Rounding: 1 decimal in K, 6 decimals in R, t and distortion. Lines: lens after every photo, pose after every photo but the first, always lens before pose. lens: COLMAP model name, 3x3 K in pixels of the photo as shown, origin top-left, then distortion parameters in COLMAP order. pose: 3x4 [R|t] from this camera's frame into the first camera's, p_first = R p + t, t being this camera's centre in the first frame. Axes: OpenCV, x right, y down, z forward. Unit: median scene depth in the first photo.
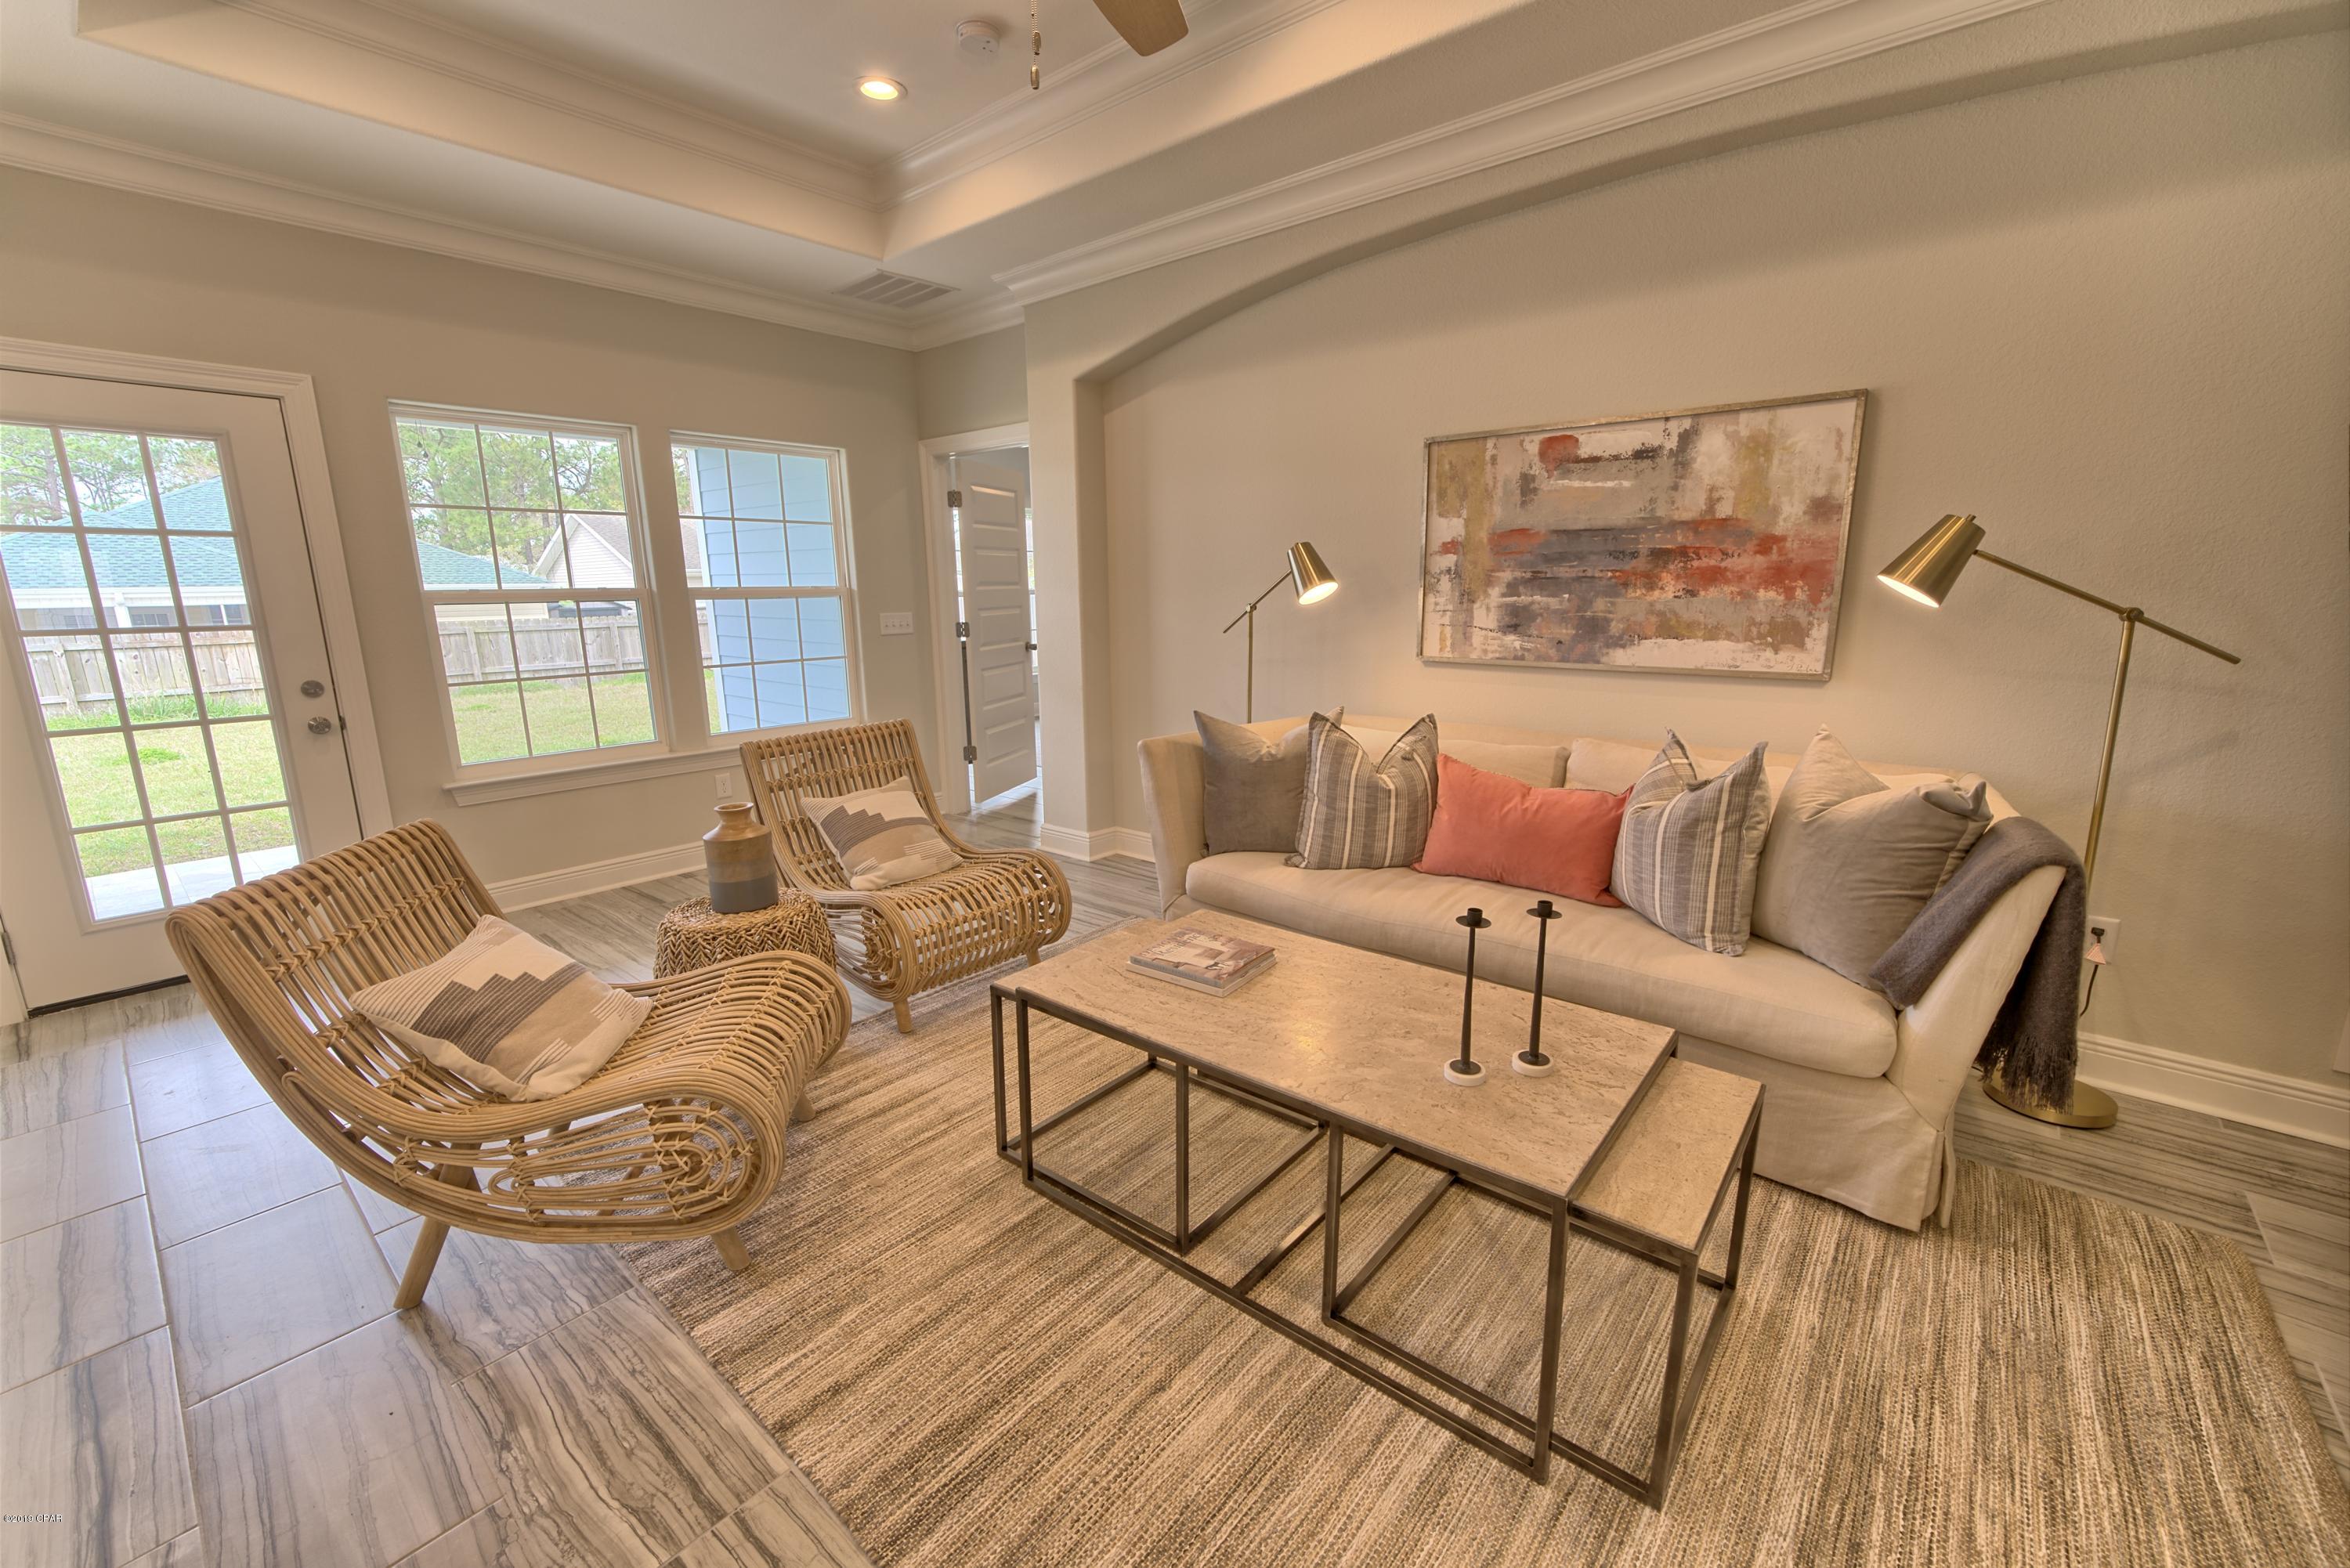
lens RADIAL K [[949.4, 0, 1172.6], [0, 949.4, 785.1], [0, 0, 1]] dist [-0.001132, -0.000315]
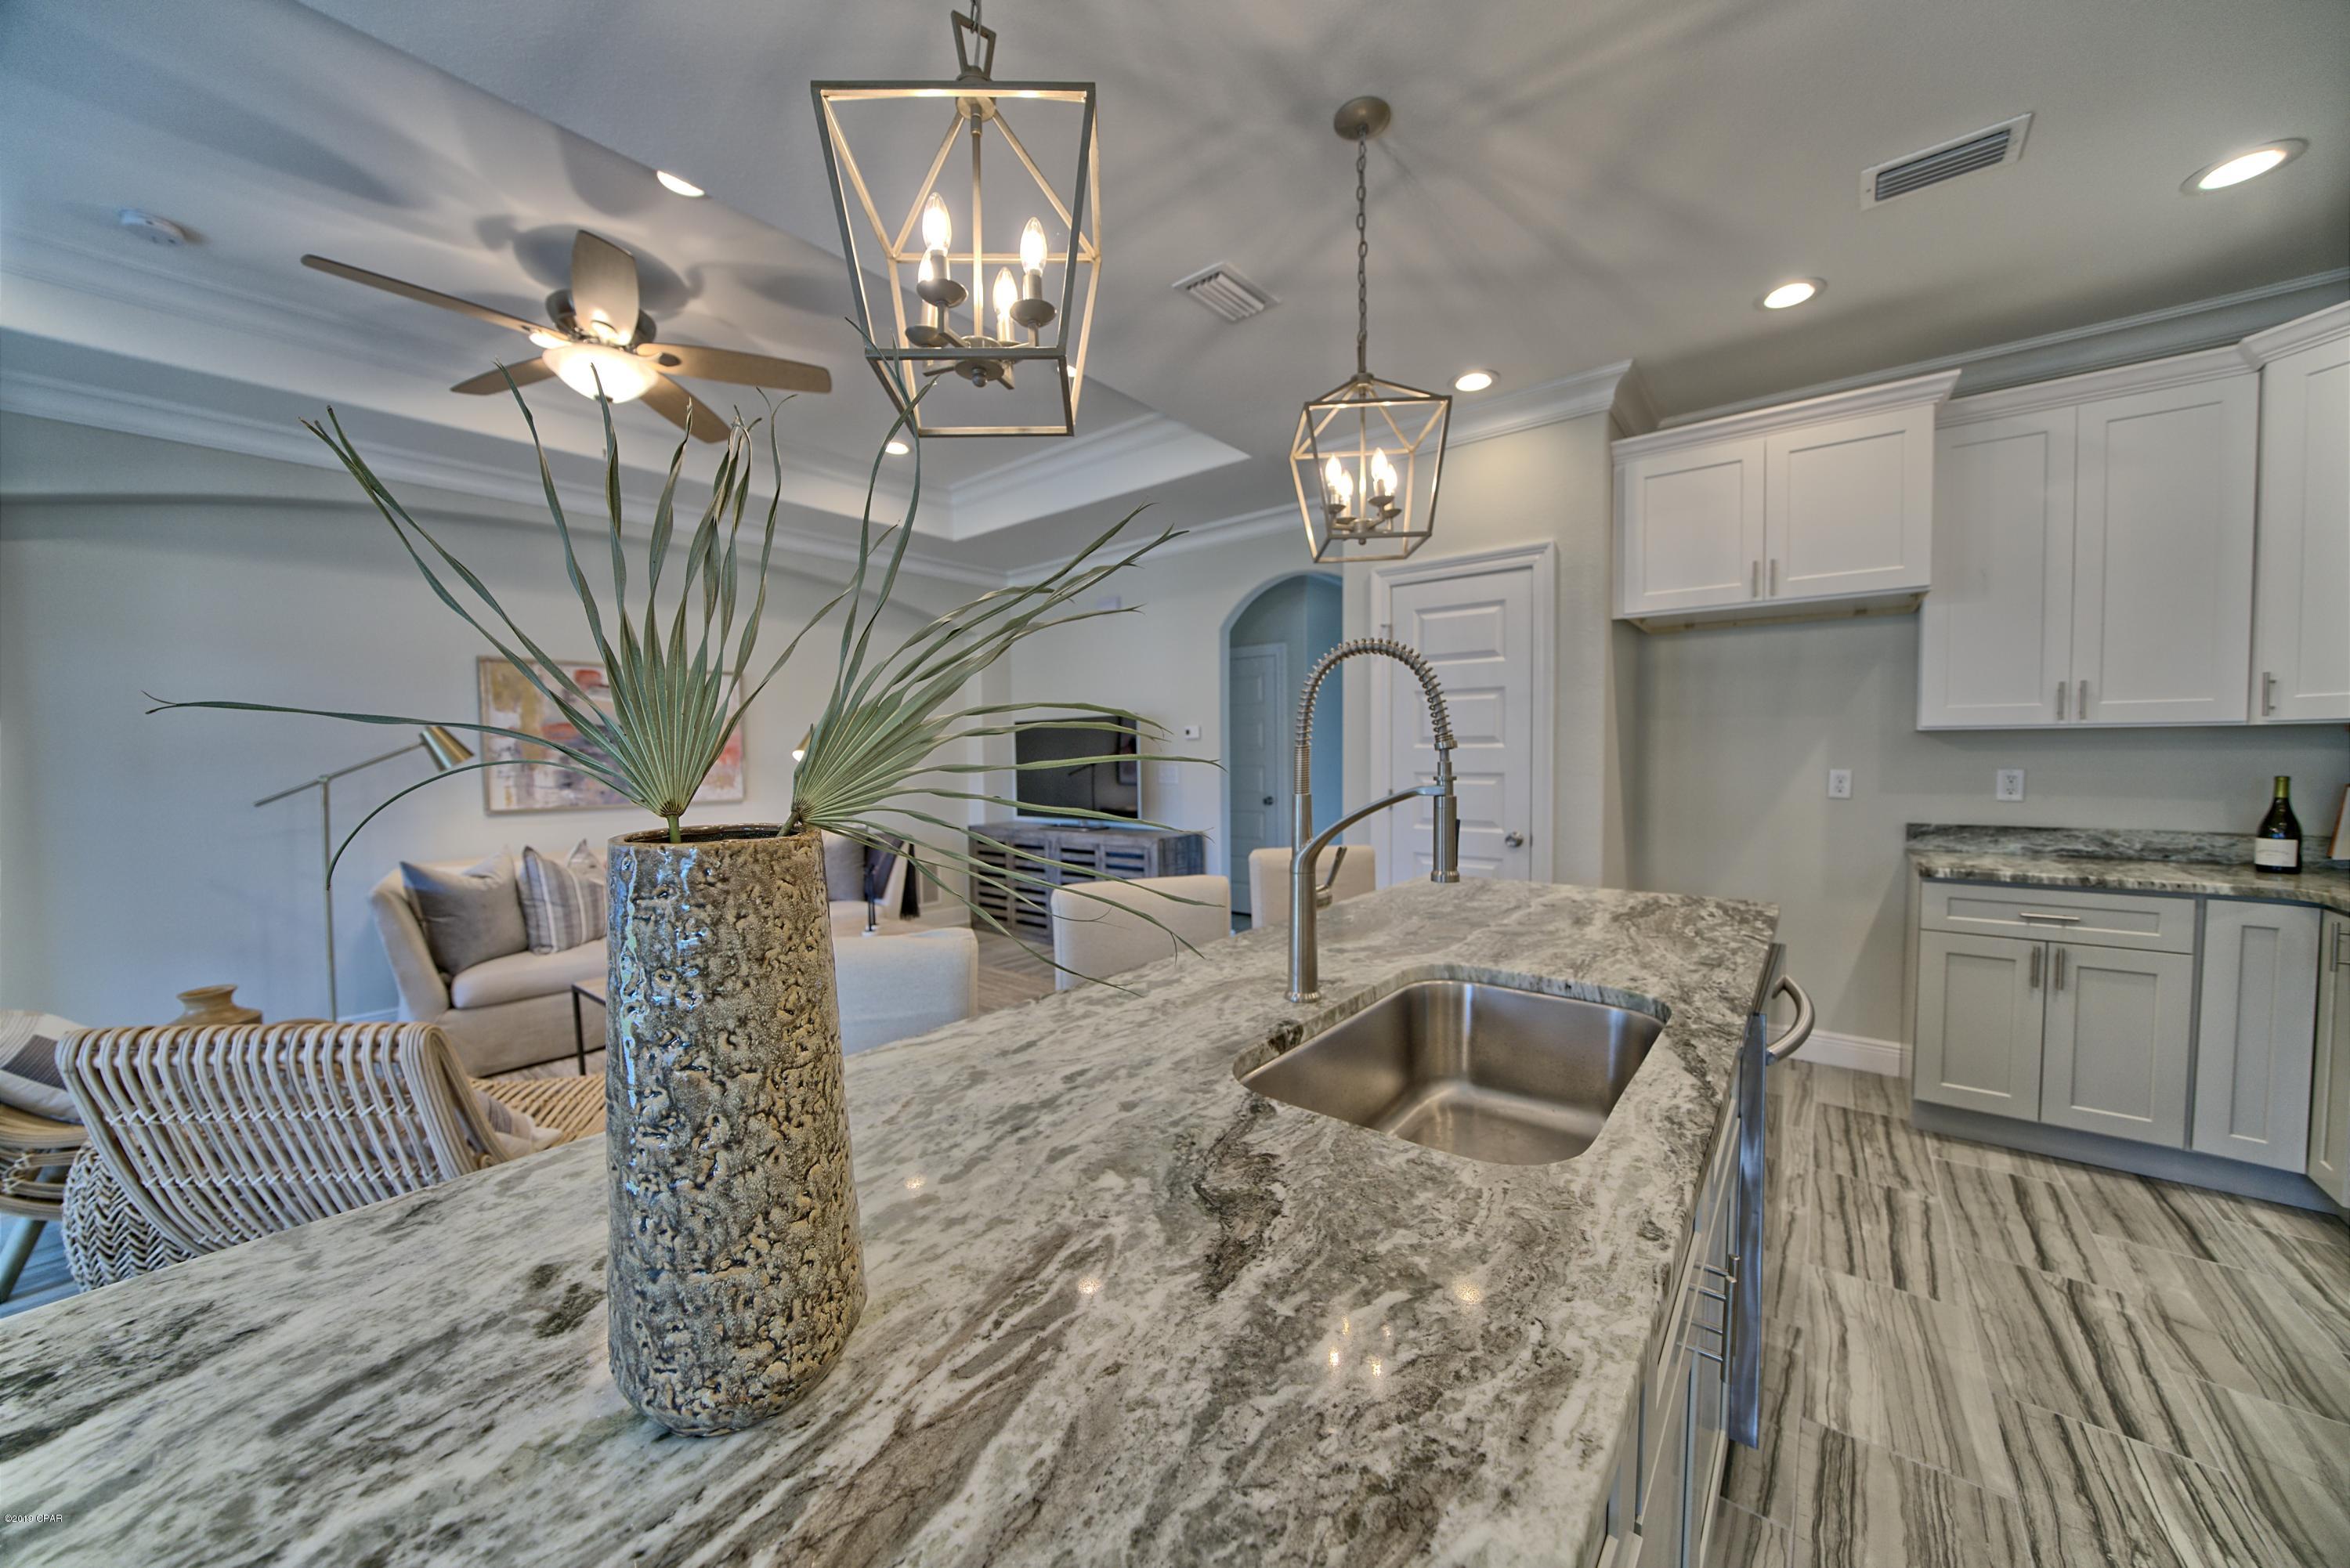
lens RADIAL K [[813.6, 0, 1165.1], [0, 813.6, 782.2], [0, 0, 1]] dist [-0.026266, 0.002869]
pose [[-0.019564, -0.023015, 0.999544, -1.046771], [0.221974, 0.974685, 0.026787, 0.009565], [-0.974856, 0.222397, -0.013960, 0.081892]]
